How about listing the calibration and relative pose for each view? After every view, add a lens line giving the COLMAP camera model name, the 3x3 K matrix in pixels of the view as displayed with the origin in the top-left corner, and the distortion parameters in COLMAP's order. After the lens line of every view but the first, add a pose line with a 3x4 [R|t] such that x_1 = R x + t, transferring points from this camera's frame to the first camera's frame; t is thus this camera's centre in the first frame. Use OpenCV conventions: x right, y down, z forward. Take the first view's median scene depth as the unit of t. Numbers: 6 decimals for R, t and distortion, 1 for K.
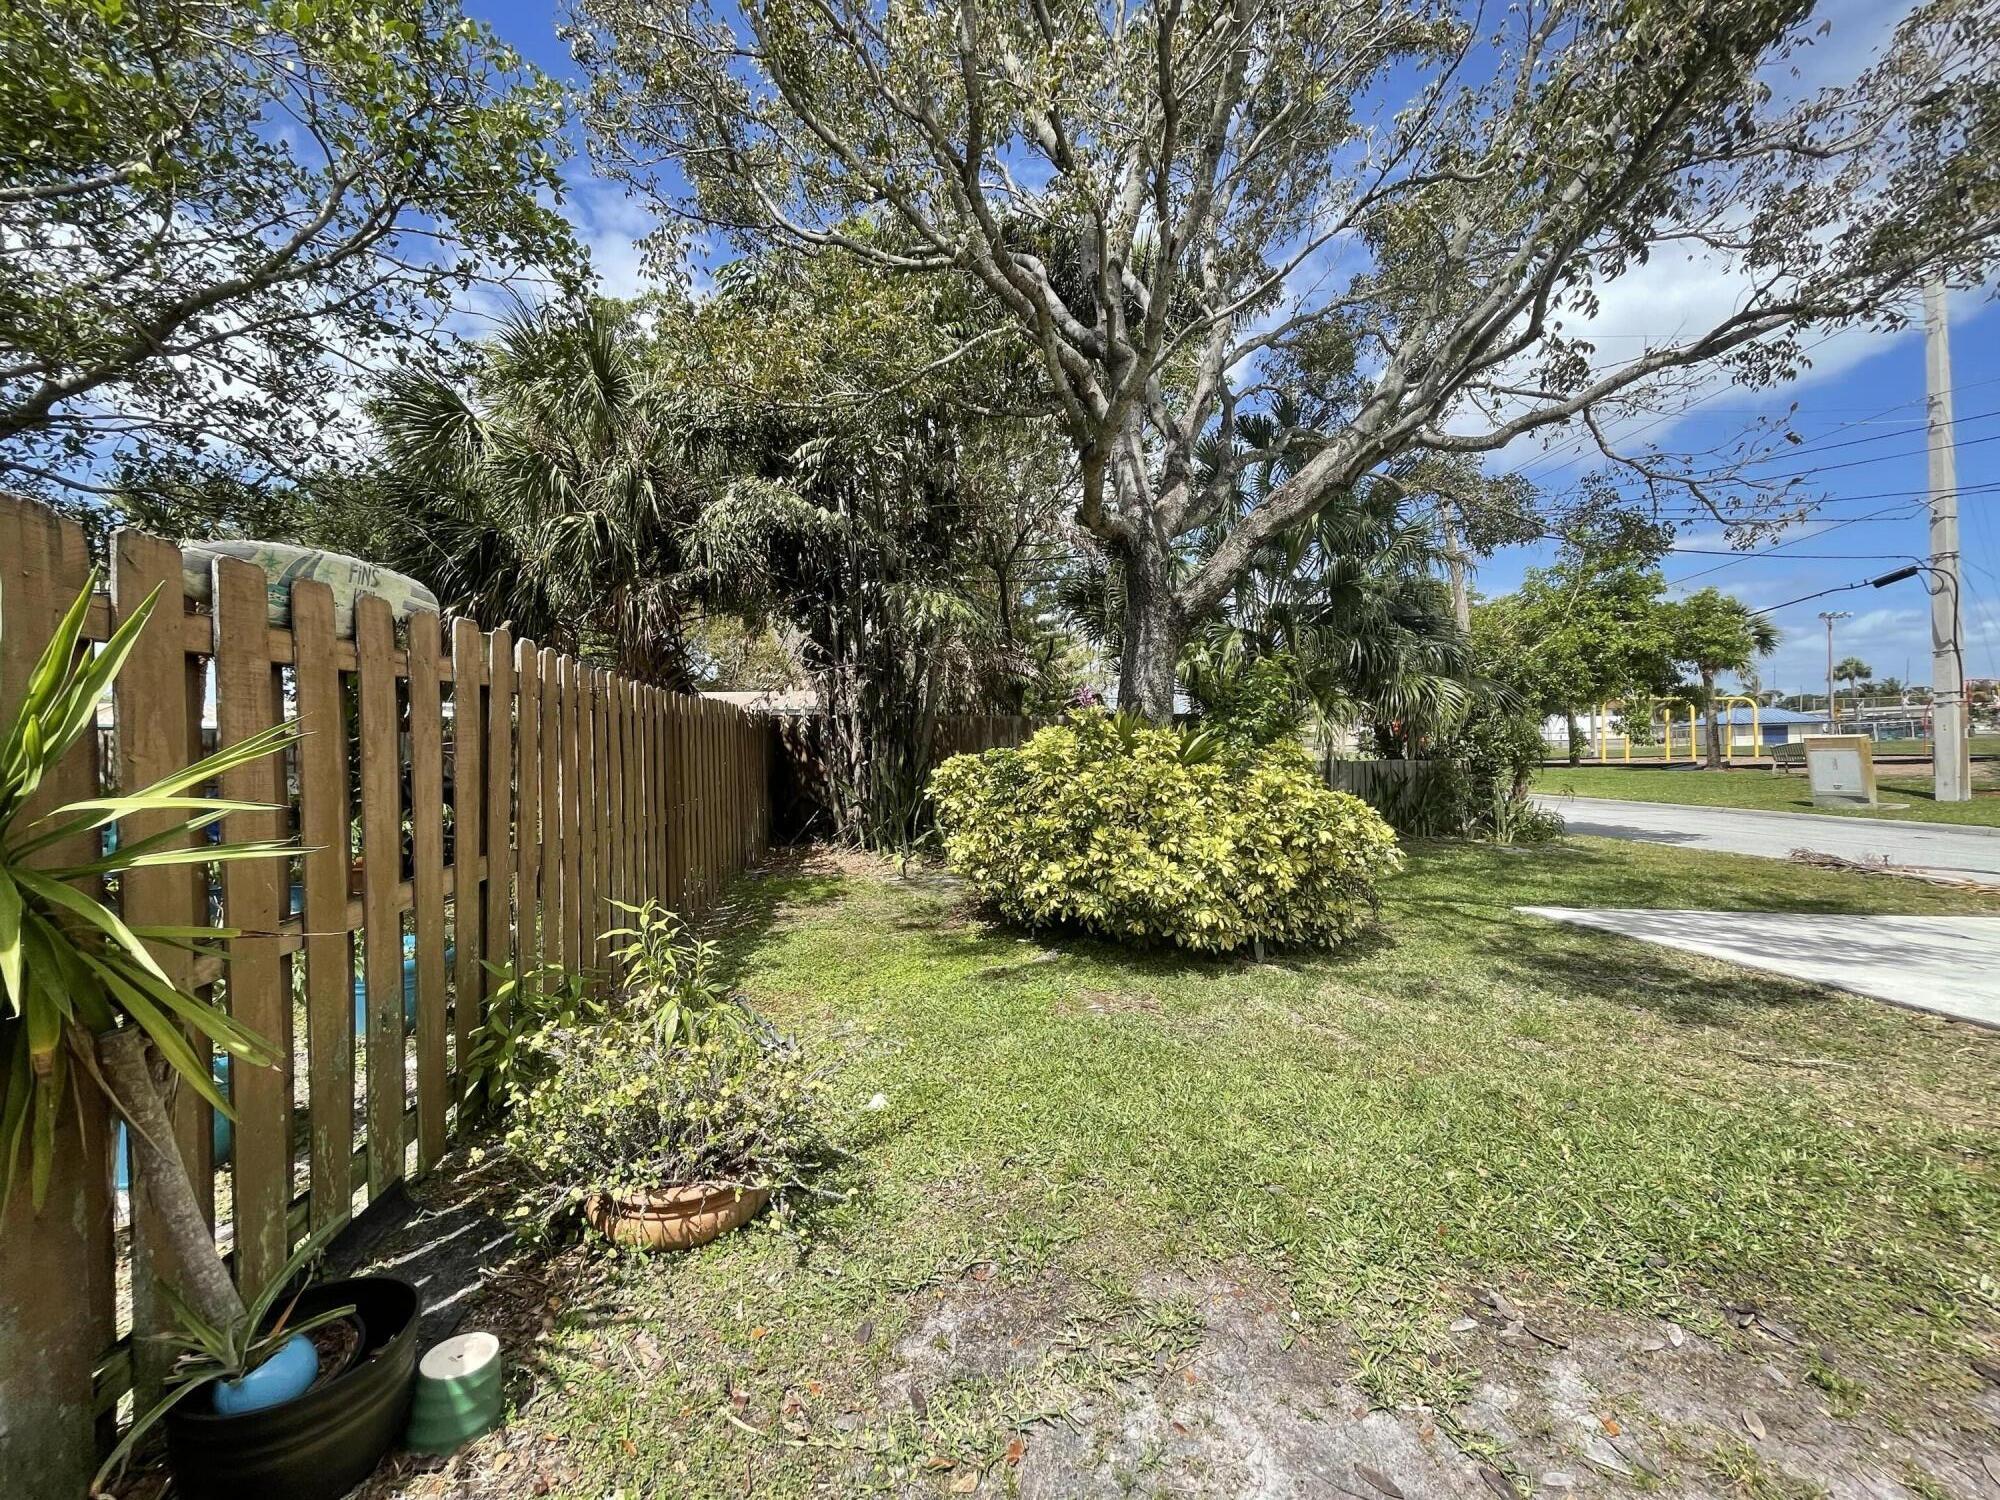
lens RADIAL K [[805.1, 0, 1004.4], [0, 805.1, 743.3], [0, 0, 1]] dist [-0.007563, 0.004169]
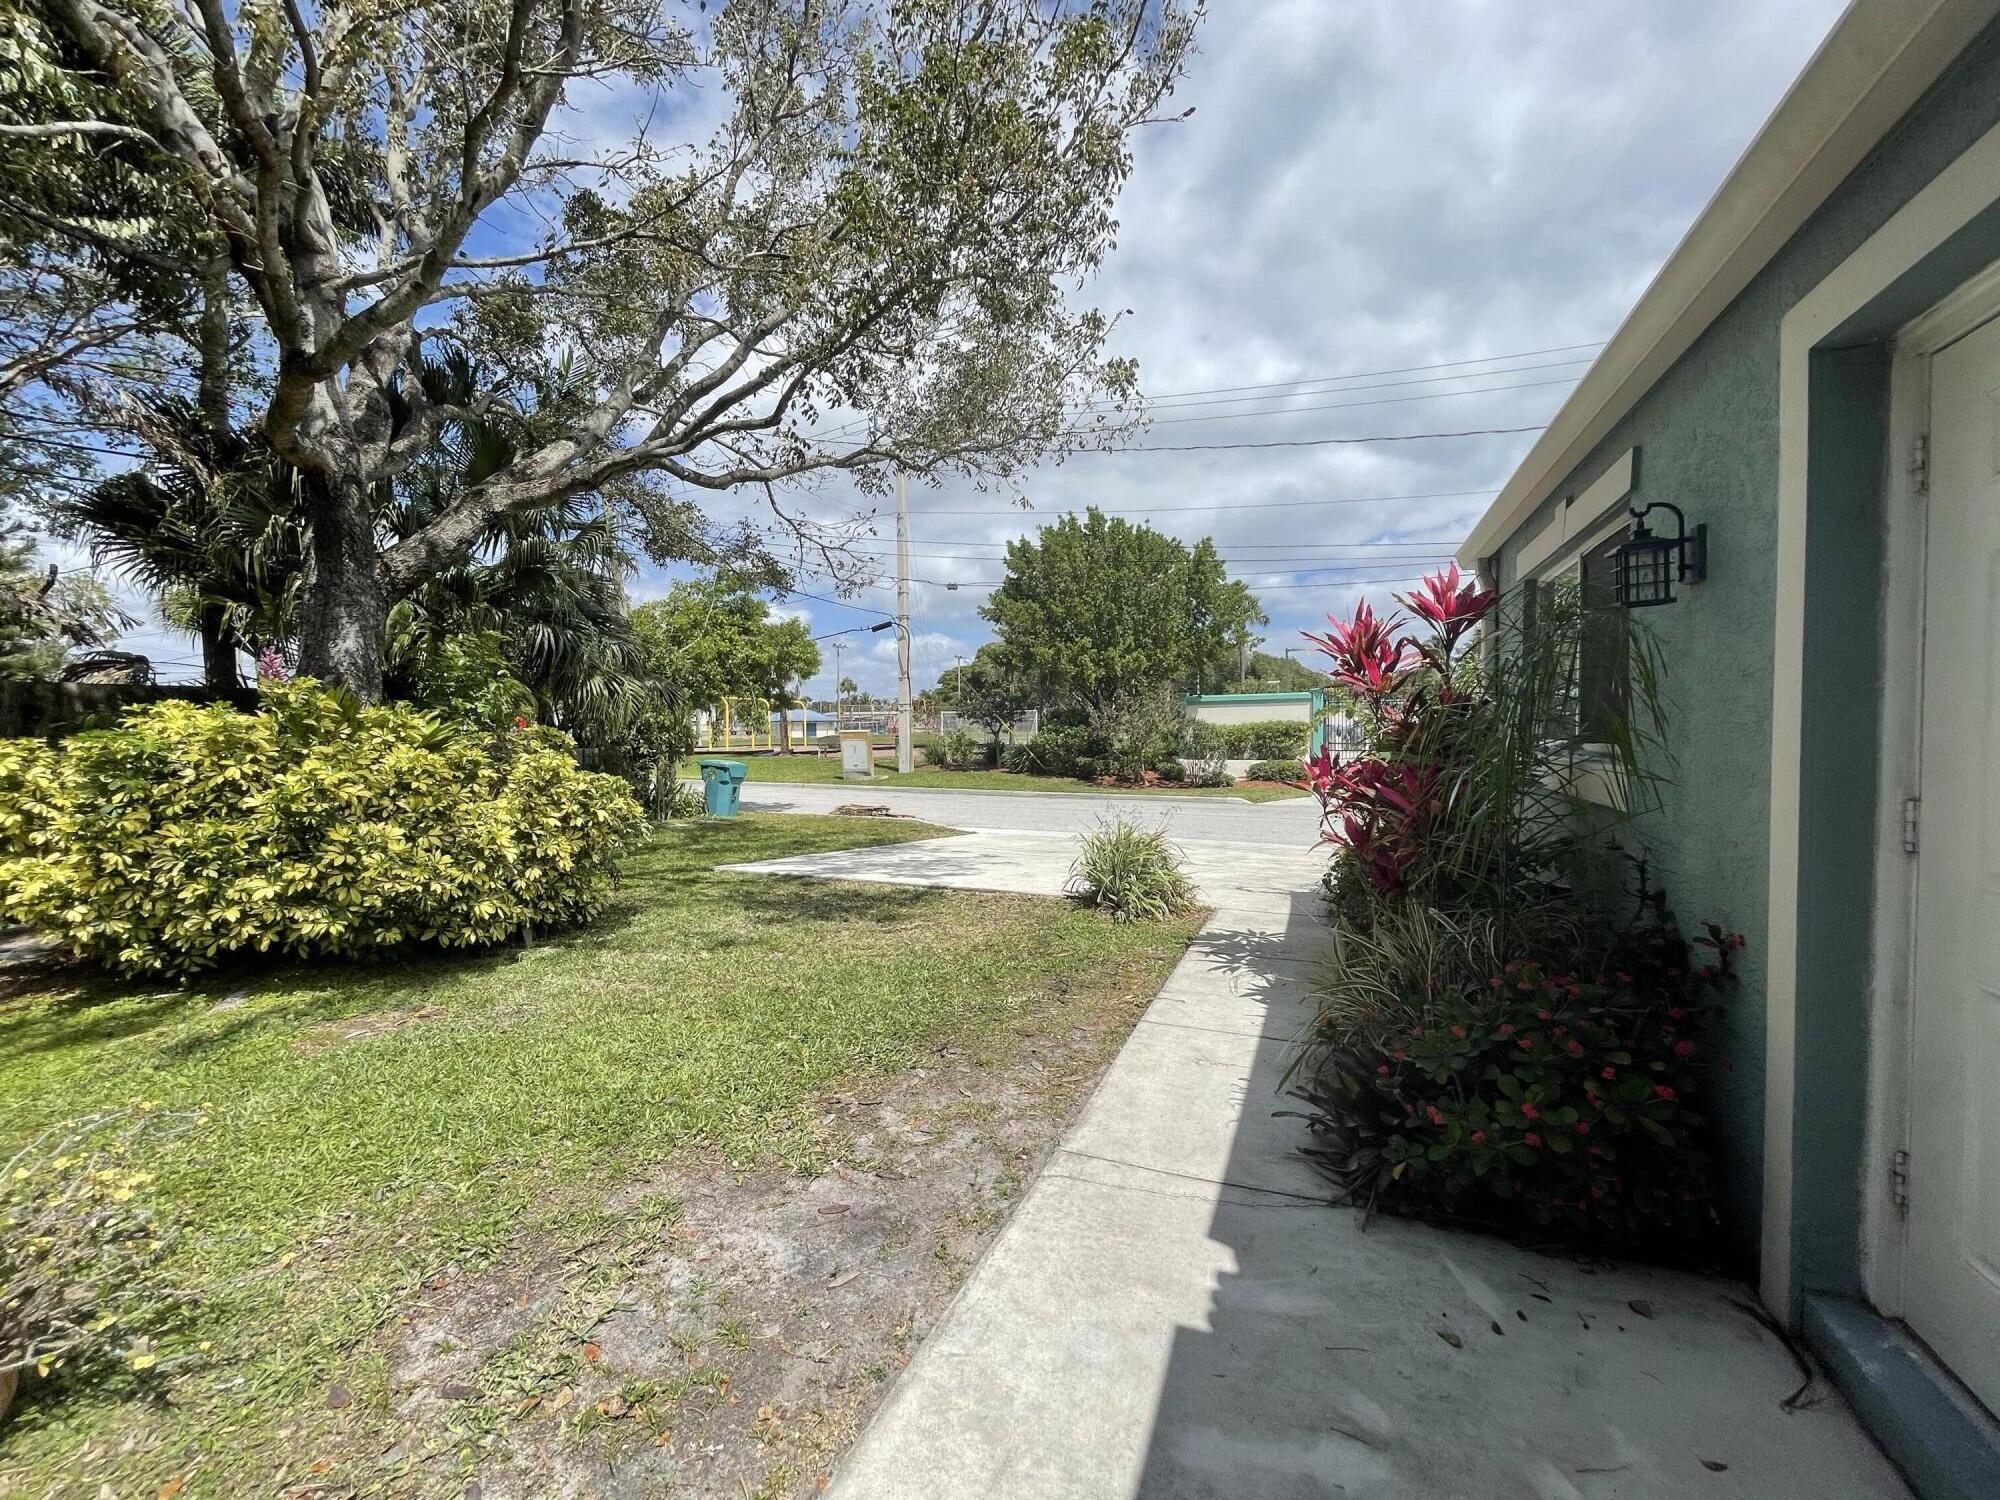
lens RADIAL K [[805.1, 0, 1004.4], [0, 805.1, 743.3], [0, 0, 1]] dist [-0.007563, 0.004169]
pose [[0.532462, -0.000608, 0.846454, -0.212294], [-0.009261, 0.999936, 0.006544, 0.007627], [-0.846403, -0.011323, 0.532422, -0.023993]]
